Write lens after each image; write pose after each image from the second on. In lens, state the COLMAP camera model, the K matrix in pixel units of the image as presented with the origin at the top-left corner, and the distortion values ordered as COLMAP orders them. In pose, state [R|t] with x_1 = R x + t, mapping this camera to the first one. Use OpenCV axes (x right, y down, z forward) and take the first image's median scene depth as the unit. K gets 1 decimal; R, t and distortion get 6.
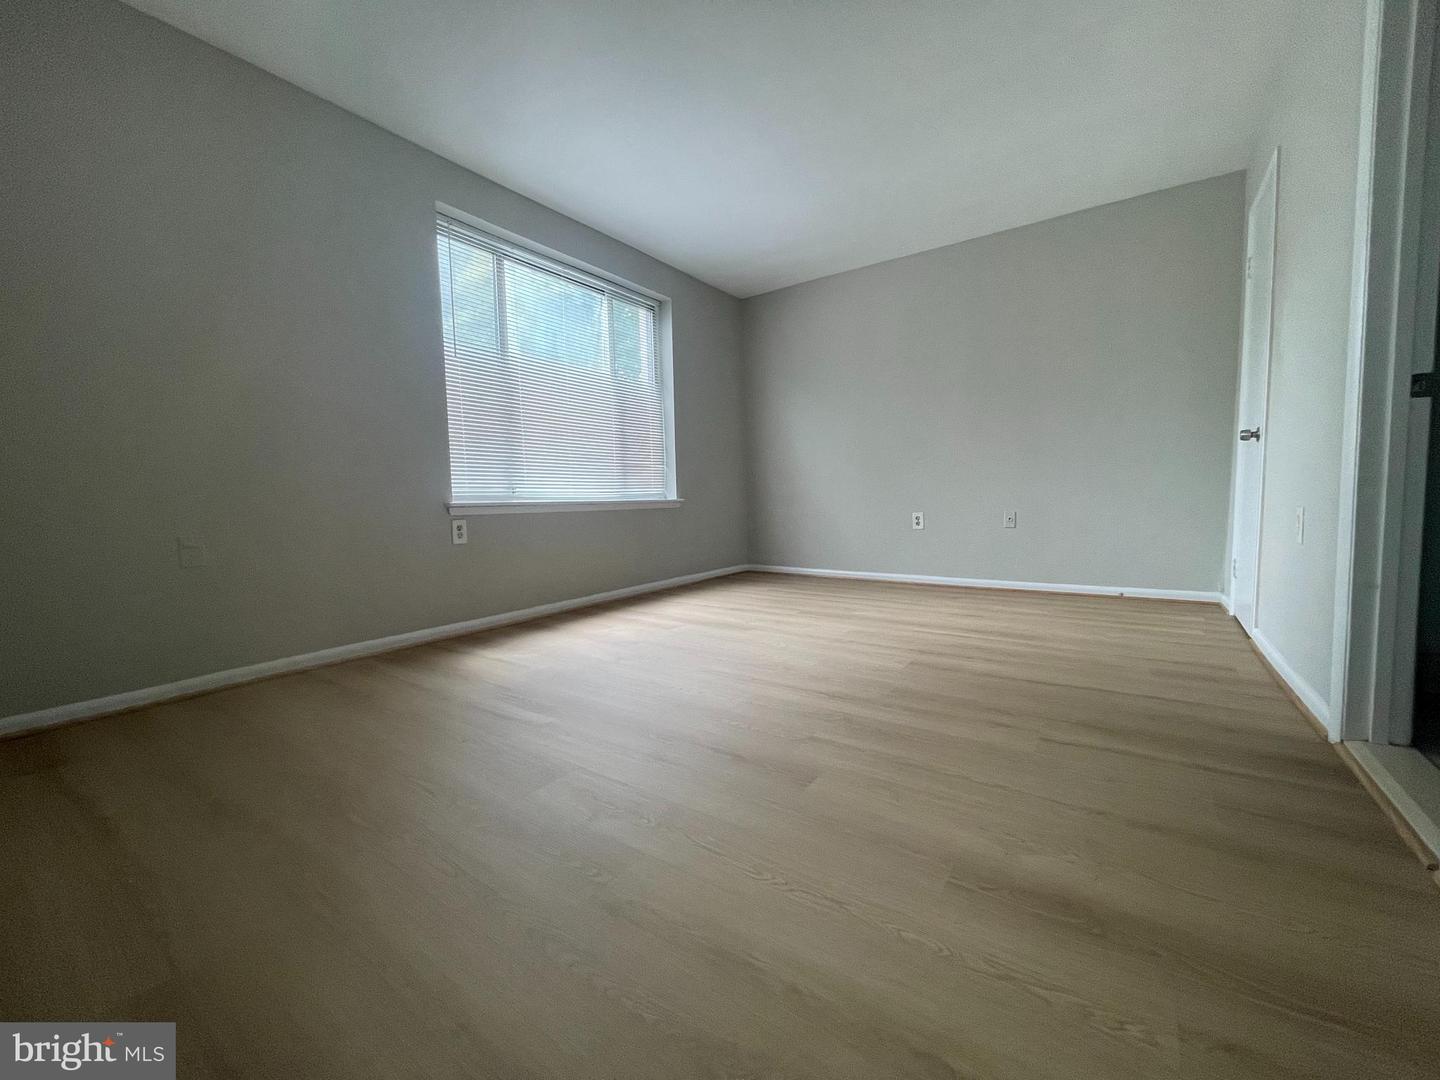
lens RADIAL K [[578.3, 0, 720.0], [0, 578.3, 540.0], [0, 0, 1]] dist [-0.001113, -0.000055]
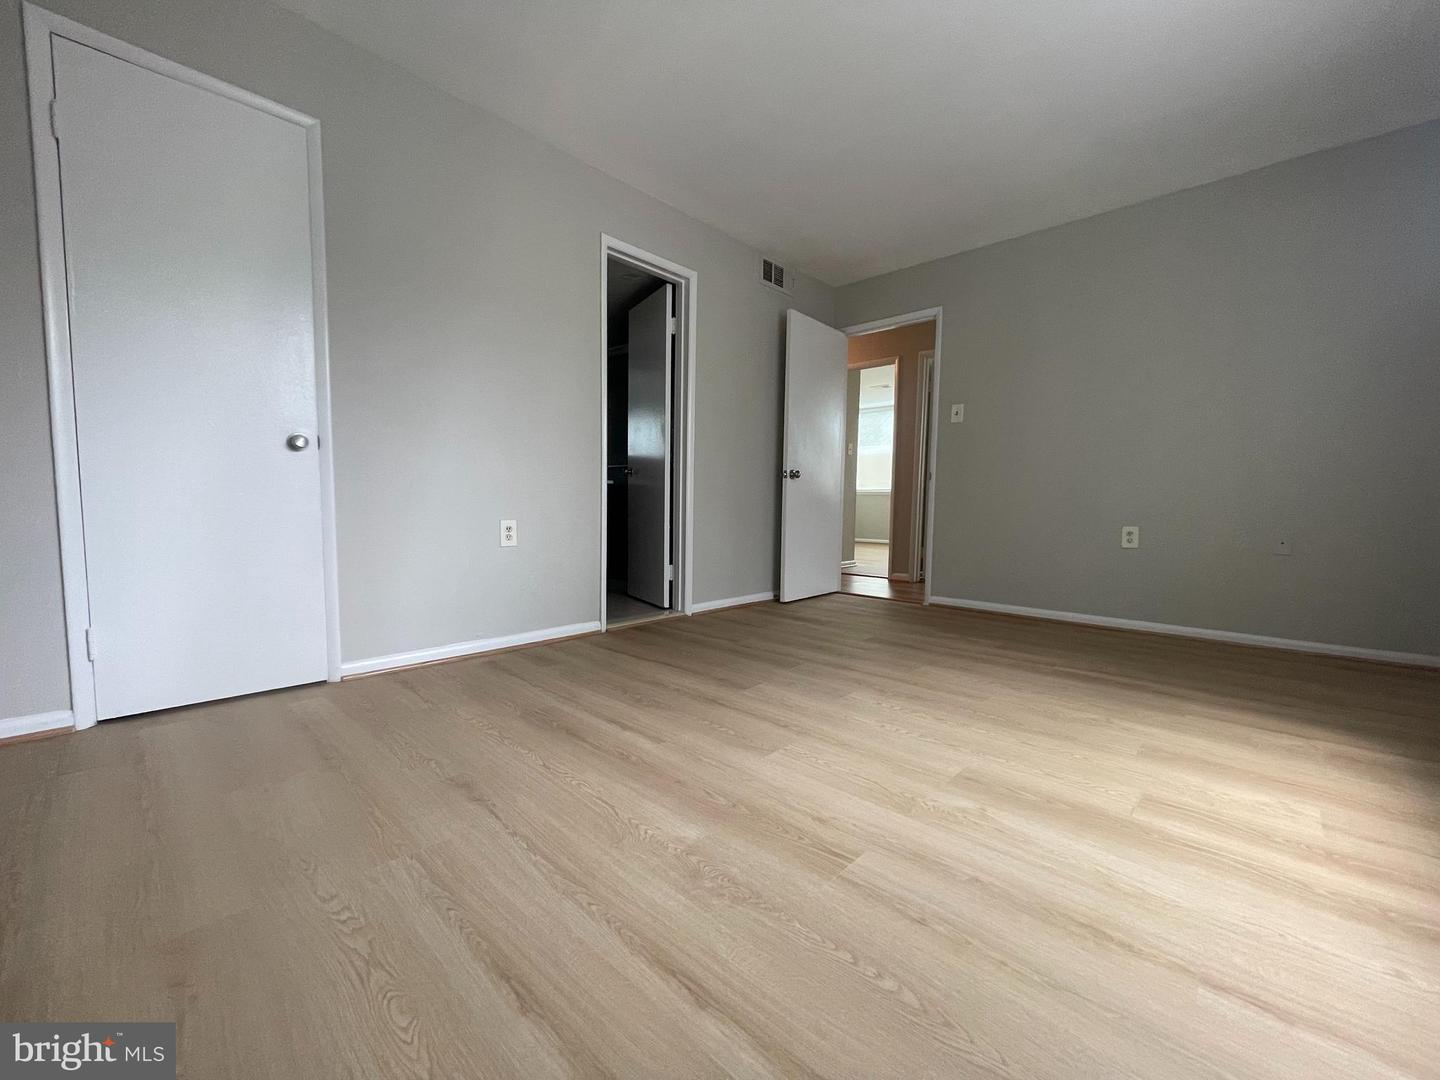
lens RADIAL K [[578.3, 0, 720.0], [0, 578.3, 540.0], [0, 0, 1]] dist [-0.001113, -0.000055]
pose [[-0.991227, -0.007658, 0.131949, 0.300328], [0.010268, 0.990842, 0.134637, -0.180097], [-0.131771, 0.134810, -0.982071, 2.236858]]
